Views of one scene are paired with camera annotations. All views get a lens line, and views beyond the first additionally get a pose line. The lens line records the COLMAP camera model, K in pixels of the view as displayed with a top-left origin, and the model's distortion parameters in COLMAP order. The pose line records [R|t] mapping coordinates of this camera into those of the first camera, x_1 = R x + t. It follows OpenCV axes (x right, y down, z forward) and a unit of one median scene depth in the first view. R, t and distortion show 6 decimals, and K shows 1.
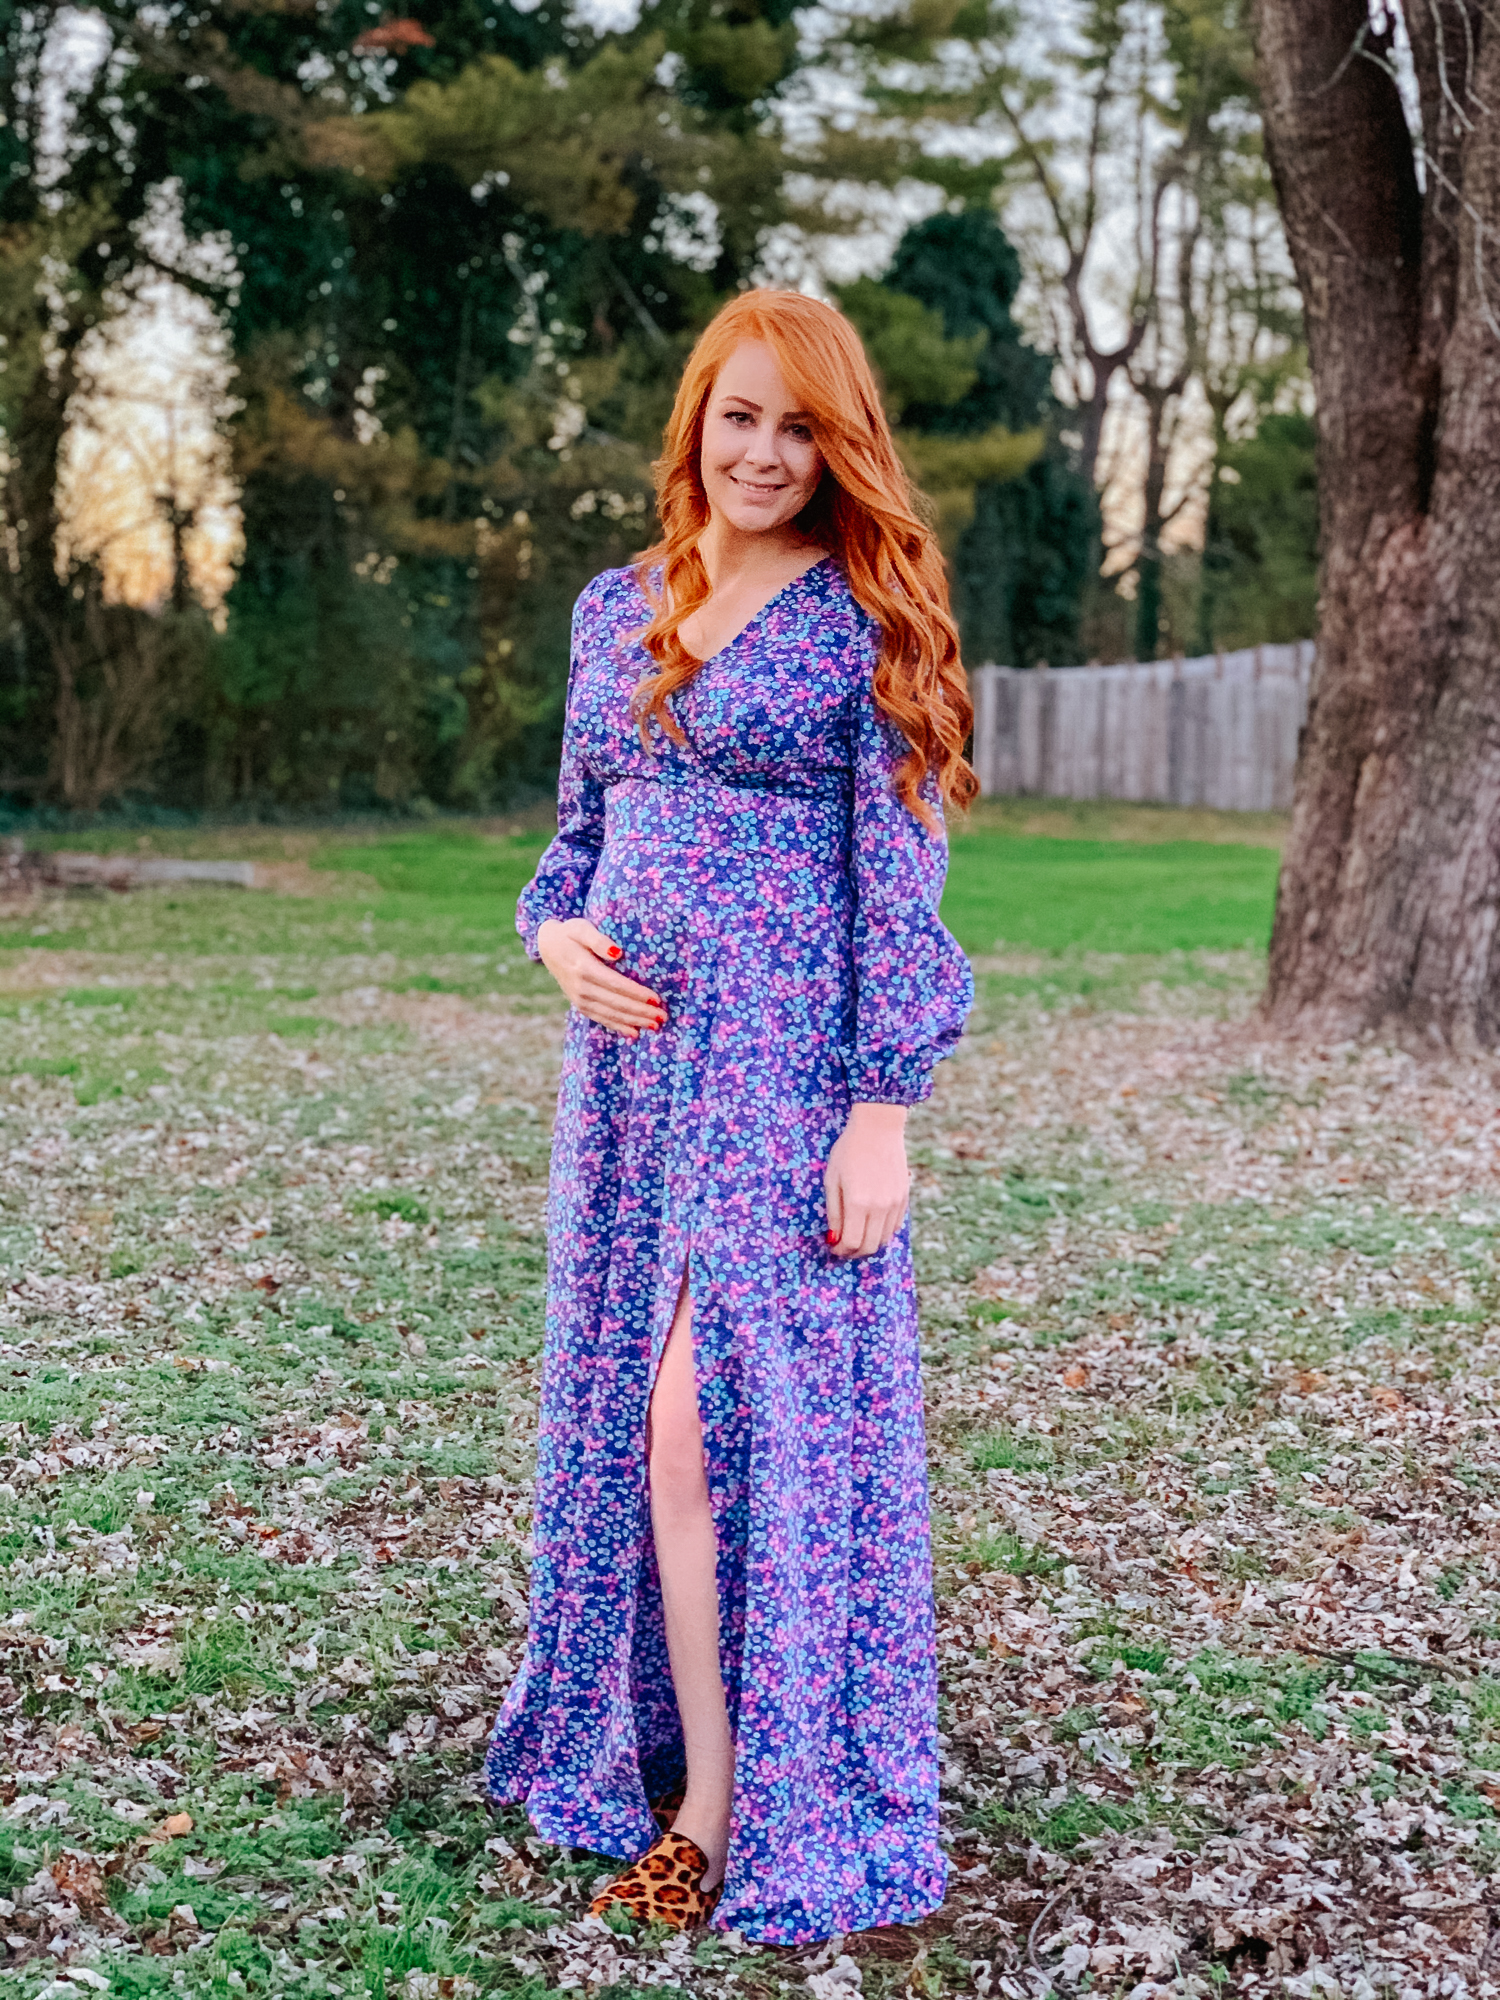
lens RADIAL K [[2995.3, 0, 752.2], [0, 2995.3, 973.6], [0, 0, 1]] dist [0.219937, -0.835452]
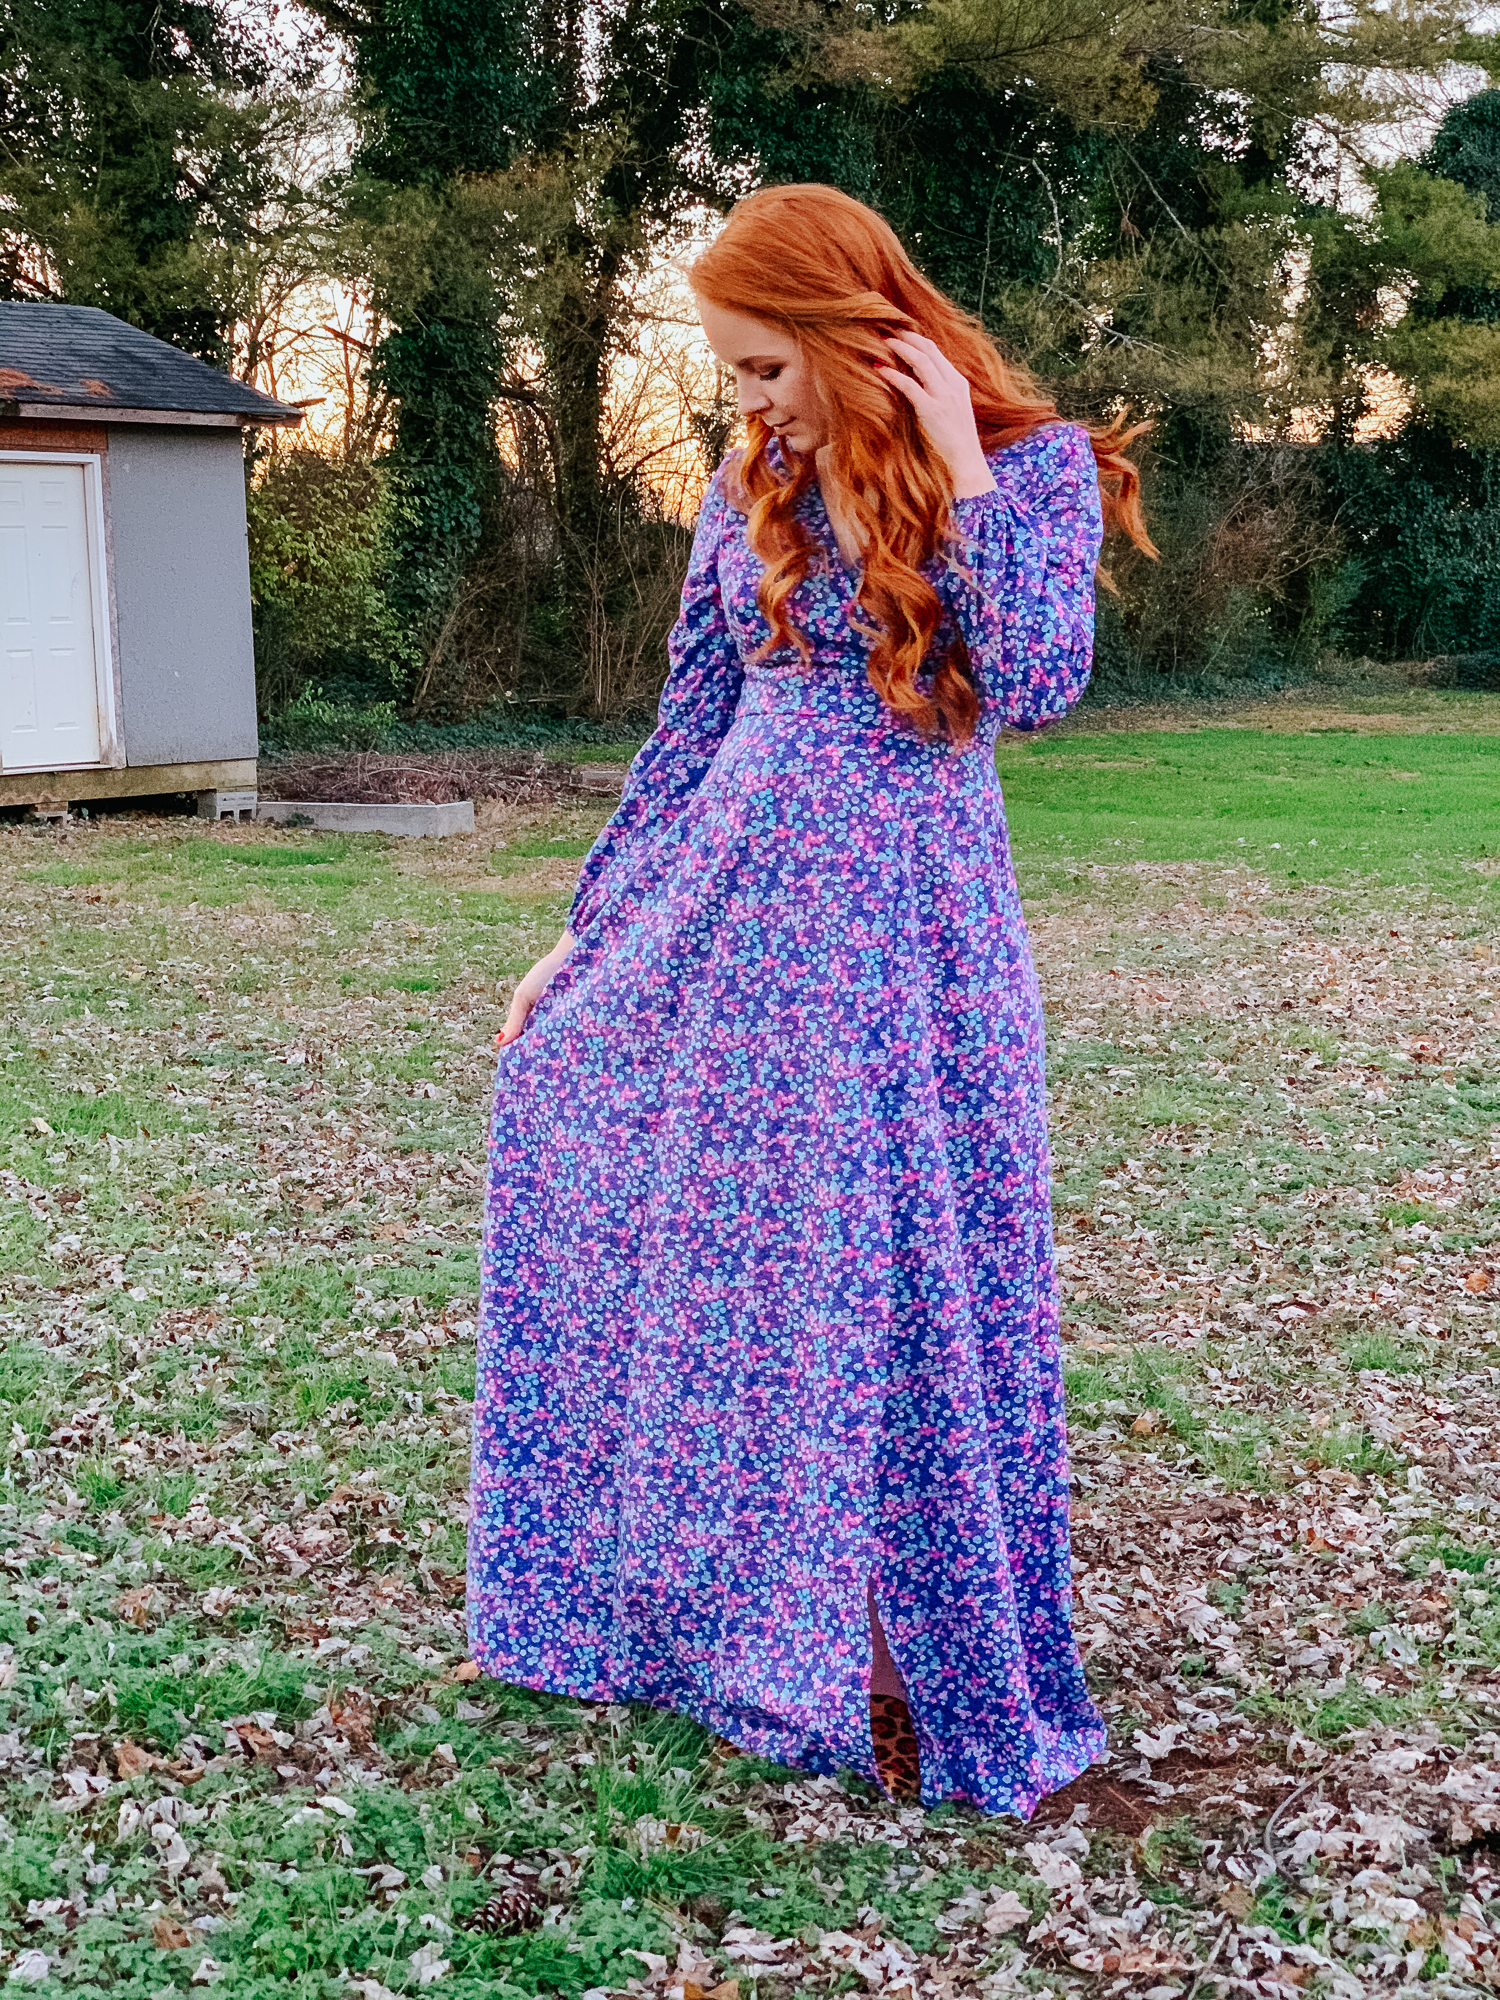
lens RADIAL K [[2971.5, 0, 750.0], [0, 2971.5, 1000.0], [0, 0, 1]] dist [0.193487, -0.812726]
pose [[0.983583, 0.005113, -0.180383, 0.082329], [0.002008, 0.999226, 0.039273, 0.005830], [0.180444, -0.038991, 0.982812, 0.003491]]
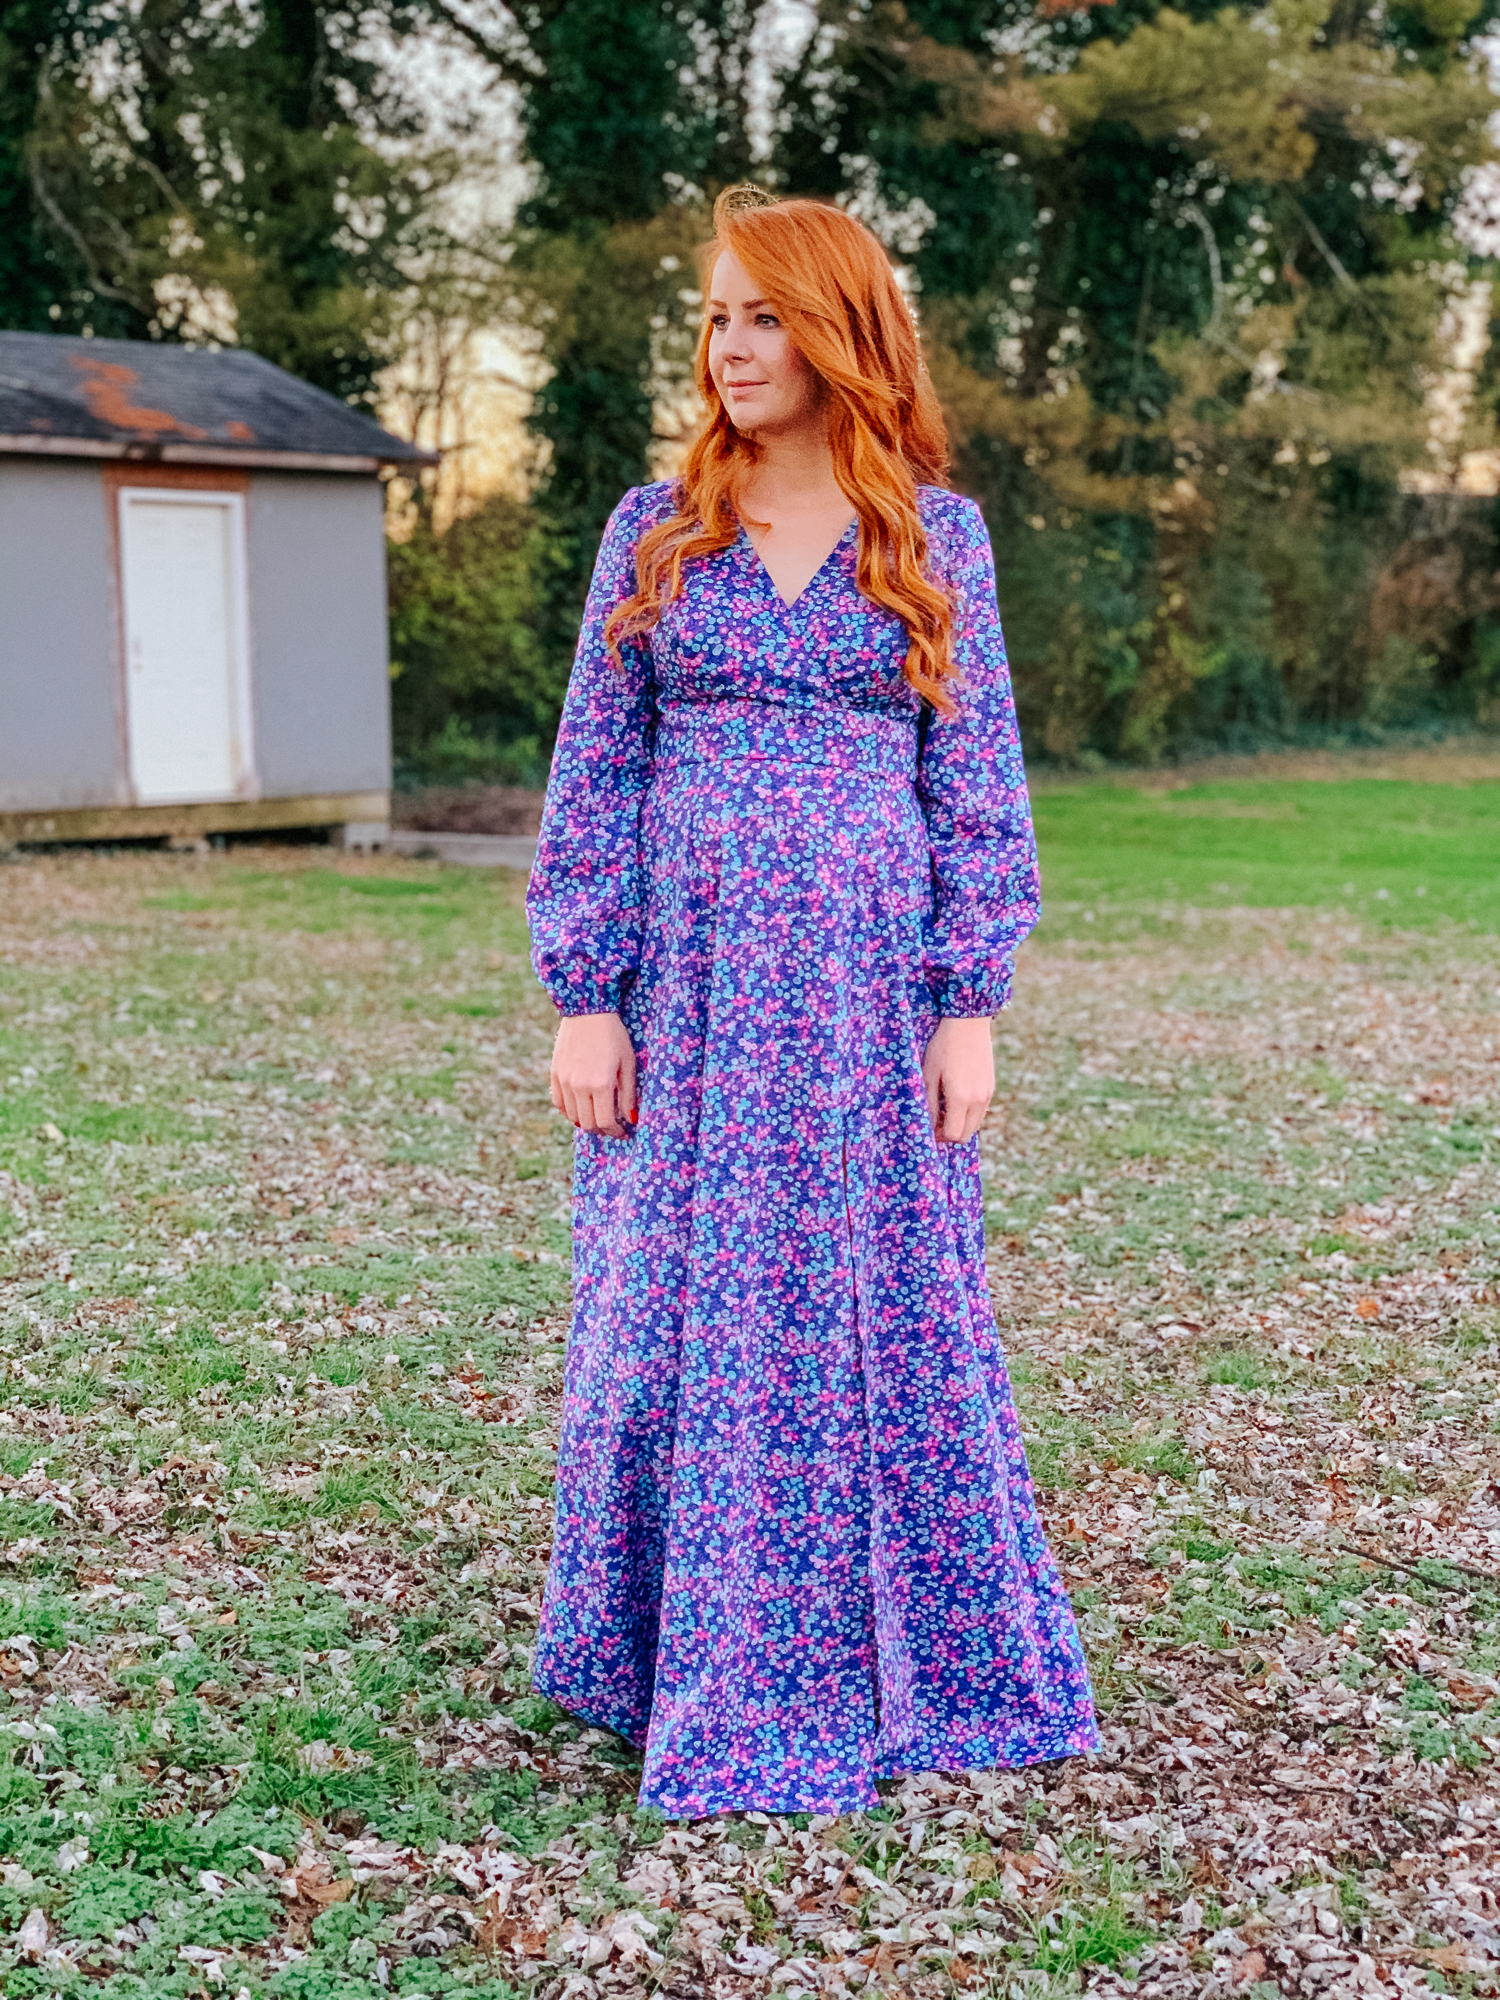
lens RADIAL K [[2971.5, 0, 750.0], [0, 2971.5, 1000.0], [0, 0, 1]] dist [0.193487, -0.812726]
pose [[0.970081, 0.021940, -0.241787, 0.238749], [-0.016192, 0.999538, 0.025737, 0.012441], [0.242239, -0.021052, 0.969988, -0.041921]]
